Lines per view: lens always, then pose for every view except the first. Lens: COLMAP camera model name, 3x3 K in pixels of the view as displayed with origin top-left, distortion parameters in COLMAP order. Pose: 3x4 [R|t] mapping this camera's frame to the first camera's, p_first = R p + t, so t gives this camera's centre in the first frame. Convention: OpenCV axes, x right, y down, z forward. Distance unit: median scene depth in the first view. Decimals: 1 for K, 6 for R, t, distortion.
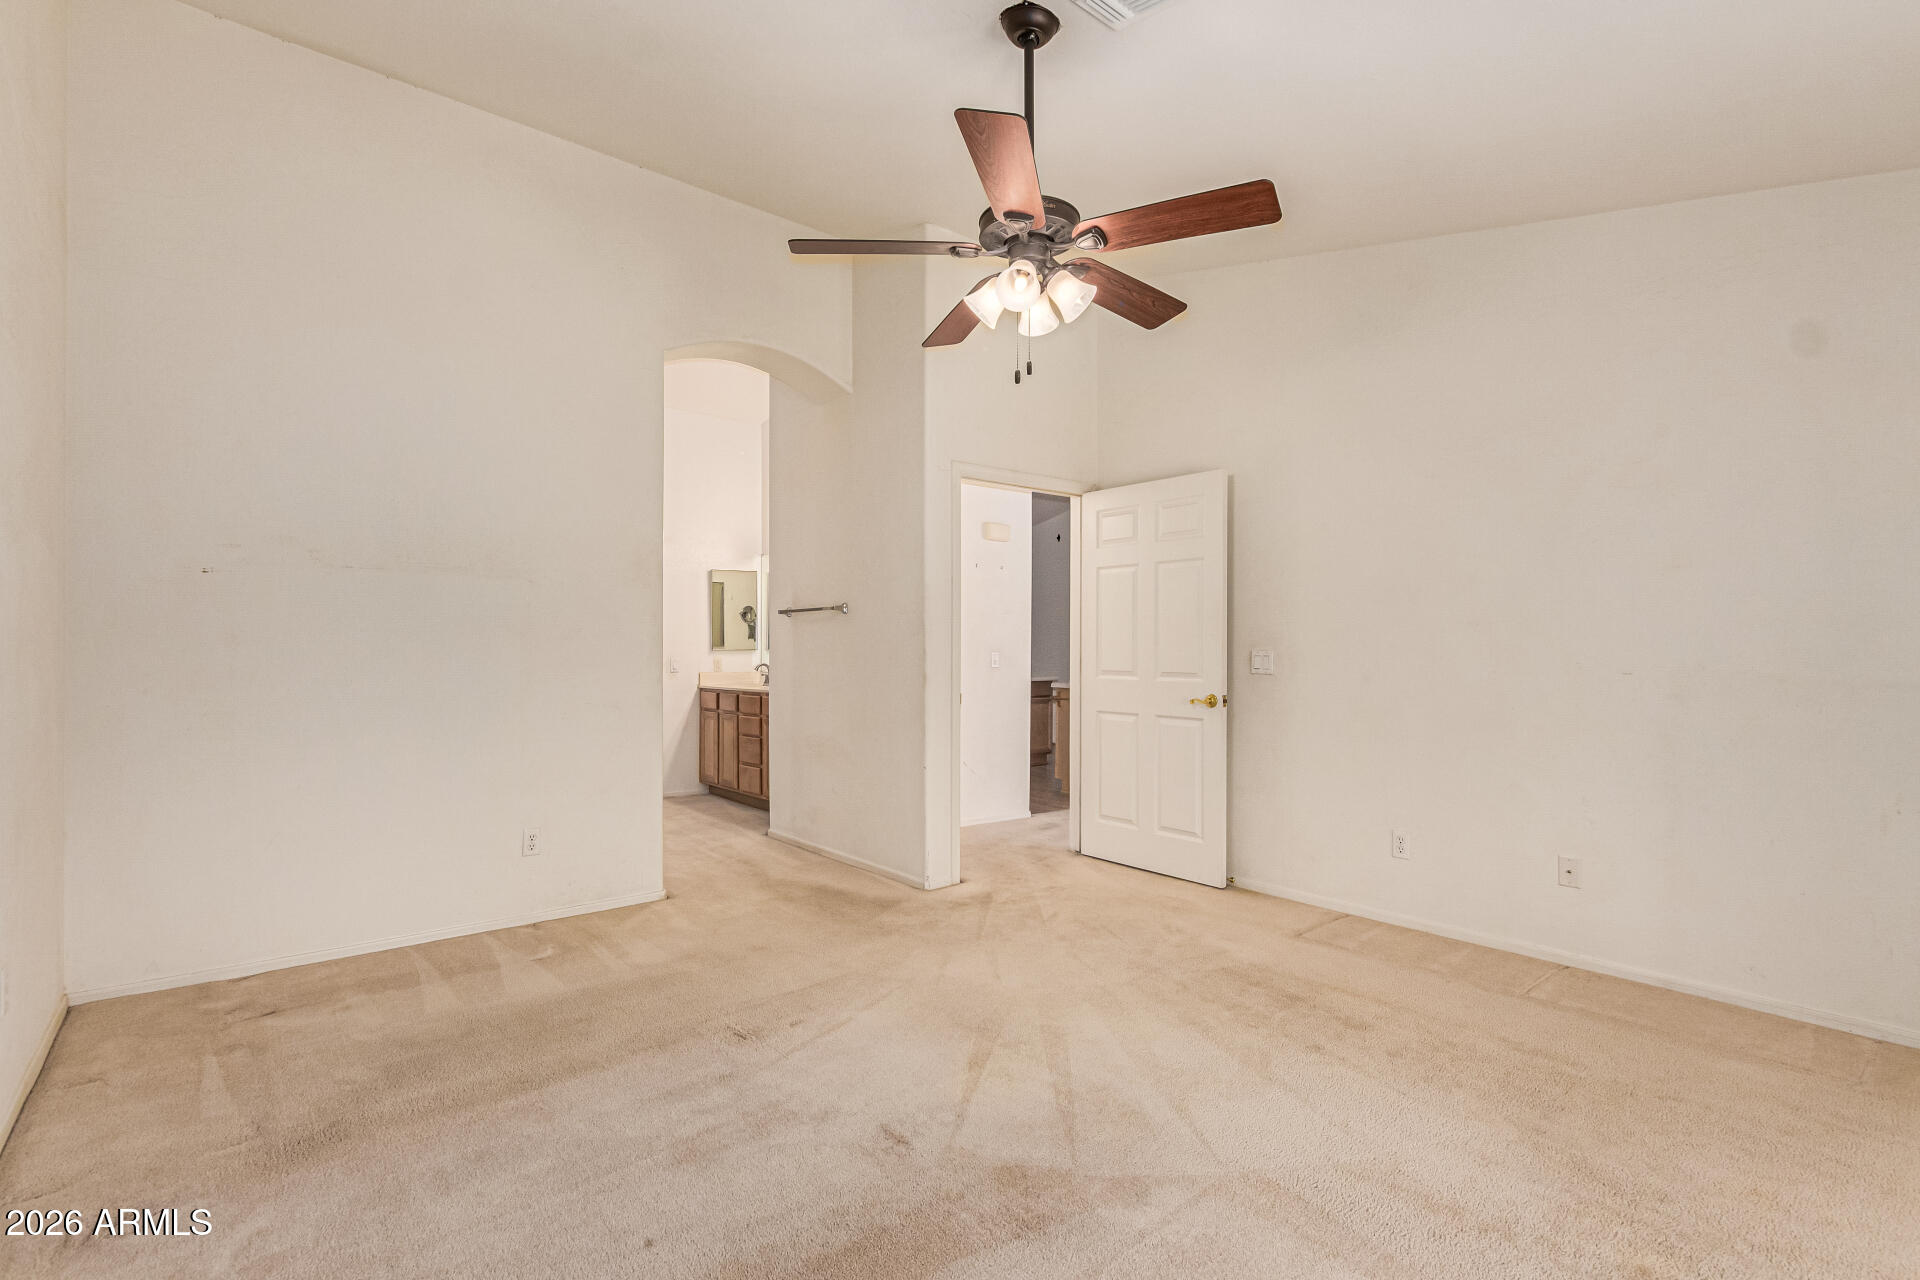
lens RADIAL K [[877.4, 0, 961.9], [0, 877.4, 644.6], [0, 0, 1]] dist [-0.004802, -0.000527]
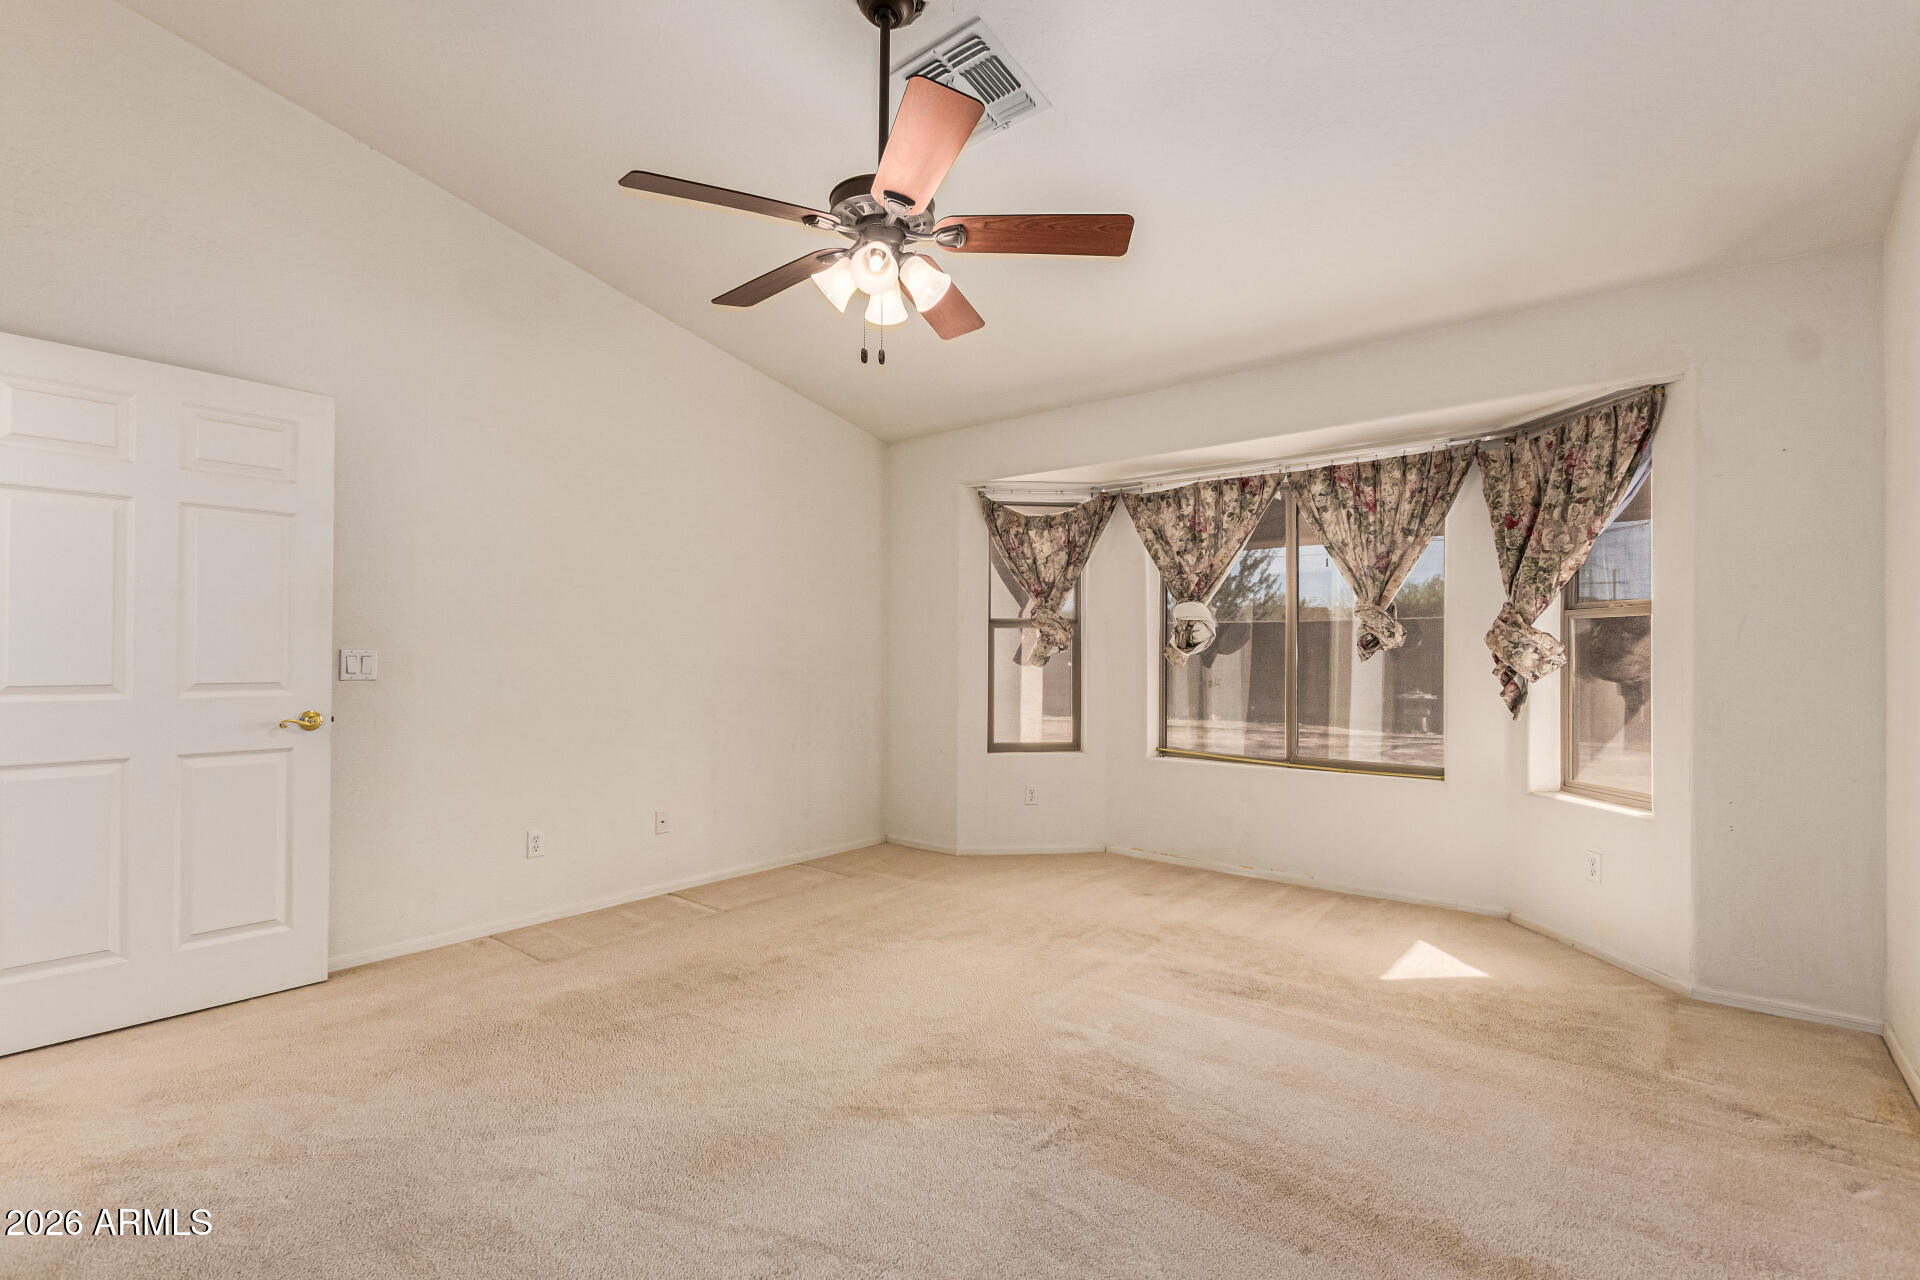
lens RADIAL K [[877.4, 0, 963.2], [0, 877.4, 645.8], [0, 0, 1]] dist [-0.004802, -0.000527]
pose [[-0.185104, 0.005447, 0.982704, -0.557142], [-0.007287, 0.999950, -0.006916, 0.005494], [-0.982692, -0.008441, -0.185055, 0.682989]]
